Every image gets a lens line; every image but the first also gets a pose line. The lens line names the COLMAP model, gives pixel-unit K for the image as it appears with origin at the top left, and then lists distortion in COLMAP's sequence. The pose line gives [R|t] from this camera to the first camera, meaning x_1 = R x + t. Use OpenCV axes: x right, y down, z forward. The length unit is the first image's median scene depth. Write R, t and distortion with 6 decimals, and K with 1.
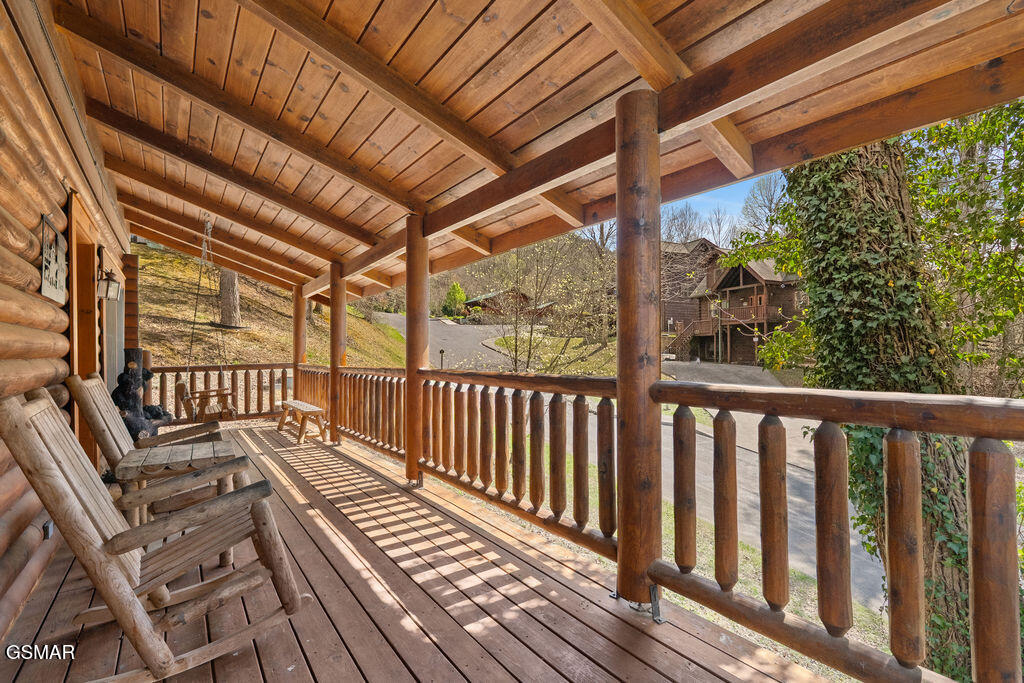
lens RADIAL K [[448.2, 0, 508.7], [0, 448.2, 348.9], [0, 0, 1]] dist [-0.004826, -0.000068]
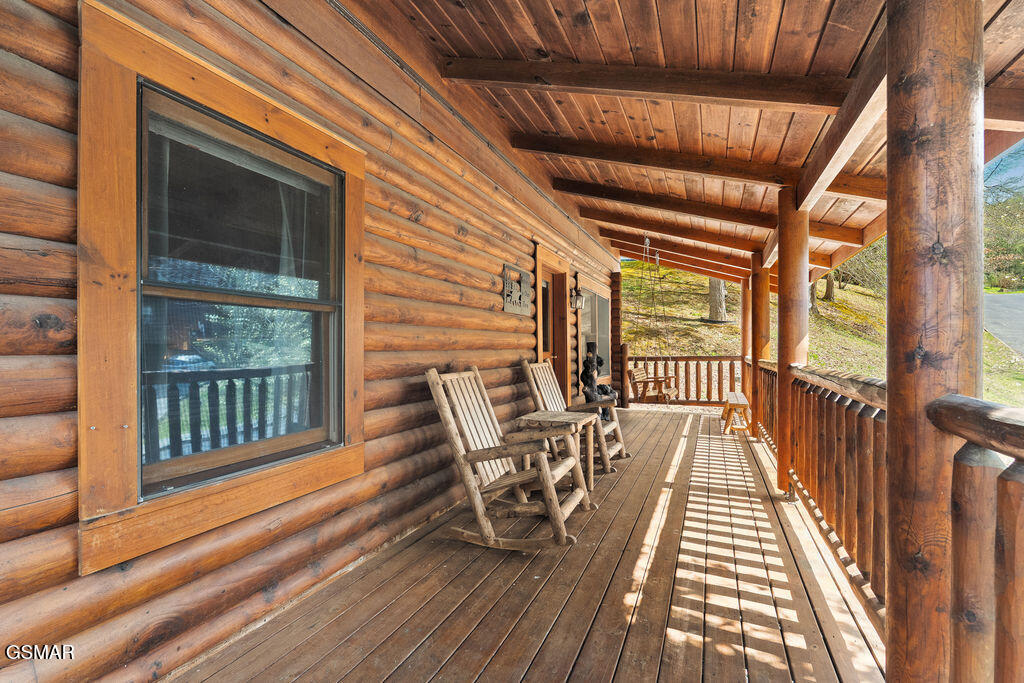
lens RADIAL K [[448.2, 0, 520.0], [0, 448.2, 345.8], [0, 0, 1]] dist [-0.004826, -0.000068]
pose [[0.499142, 0.000563, -0.866520, 0.291197], [0.008459, 0.999949, 0.005522, -0.000761], [0.866479, -0.010086, 0.499112, 0.120575]]
